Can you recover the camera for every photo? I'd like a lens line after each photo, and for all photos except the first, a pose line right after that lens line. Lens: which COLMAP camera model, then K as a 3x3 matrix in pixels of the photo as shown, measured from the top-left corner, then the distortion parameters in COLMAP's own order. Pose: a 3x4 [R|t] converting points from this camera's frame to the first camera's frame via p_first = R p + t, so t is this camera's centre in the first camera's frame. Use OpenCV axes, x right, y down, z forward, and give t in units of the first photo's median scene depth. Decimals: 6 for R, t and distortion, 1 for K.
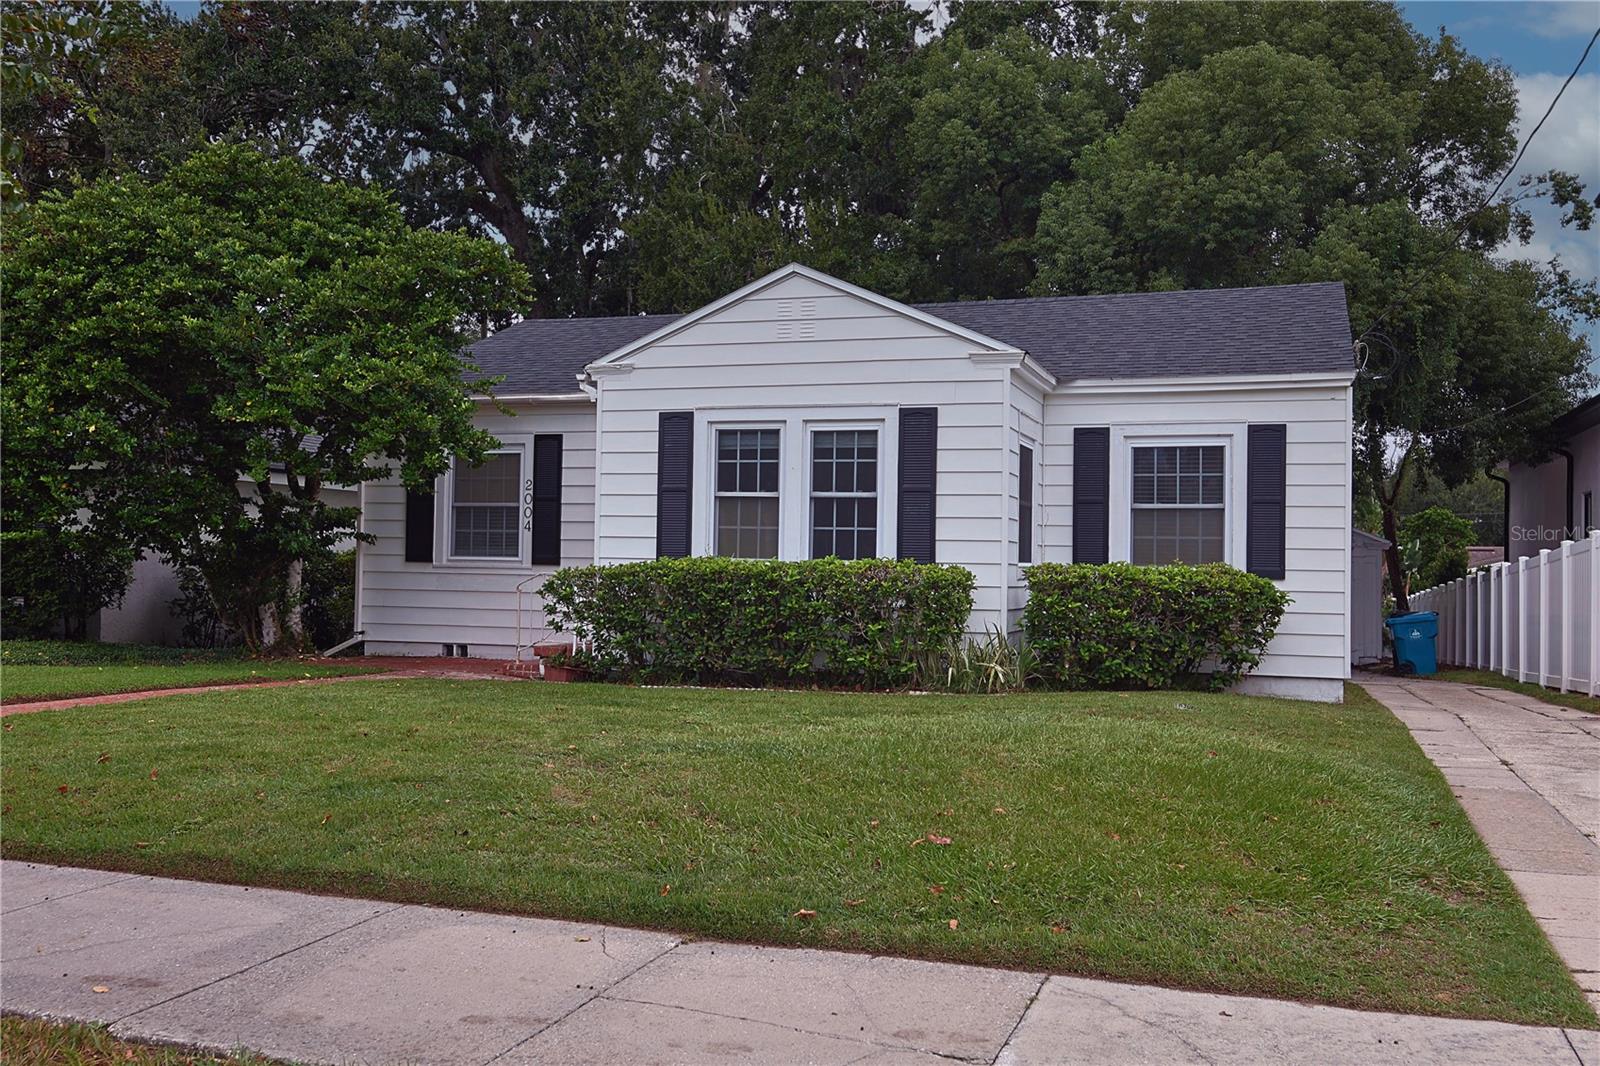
lens RADIAL K [[1450.2, 0, 803.8], [0, 1450.2, 535.4], [0, 0, 1]] dist [0.010178, 0.003530]
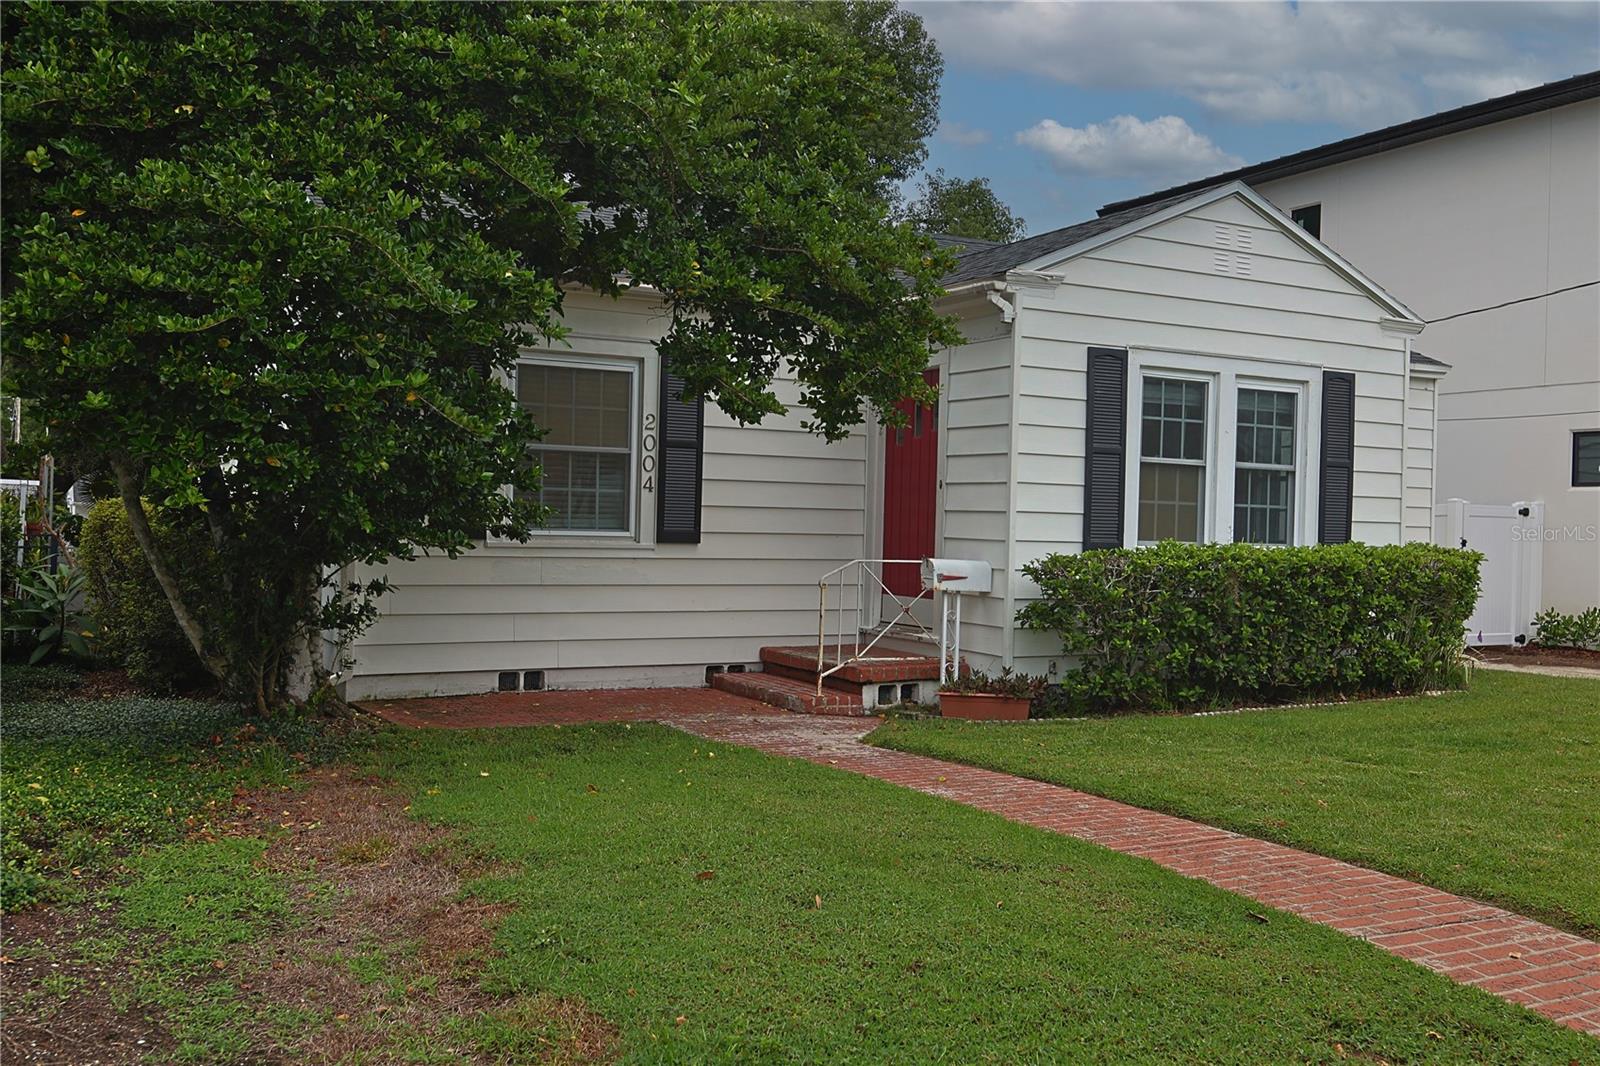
lens RADIAL K [[1450.2, 0, 802.3], [0, 1450.2, 530.7], [0, 0, 1]] dist [0.010178, 0.003530]
pose [[0.673581, -0.005210, 0.739095, -0.762783], [-0.026308, 0.999172, 0.031020, -0.009432], [-0.738645, -0.040339, 0.672887, 0.609377]]
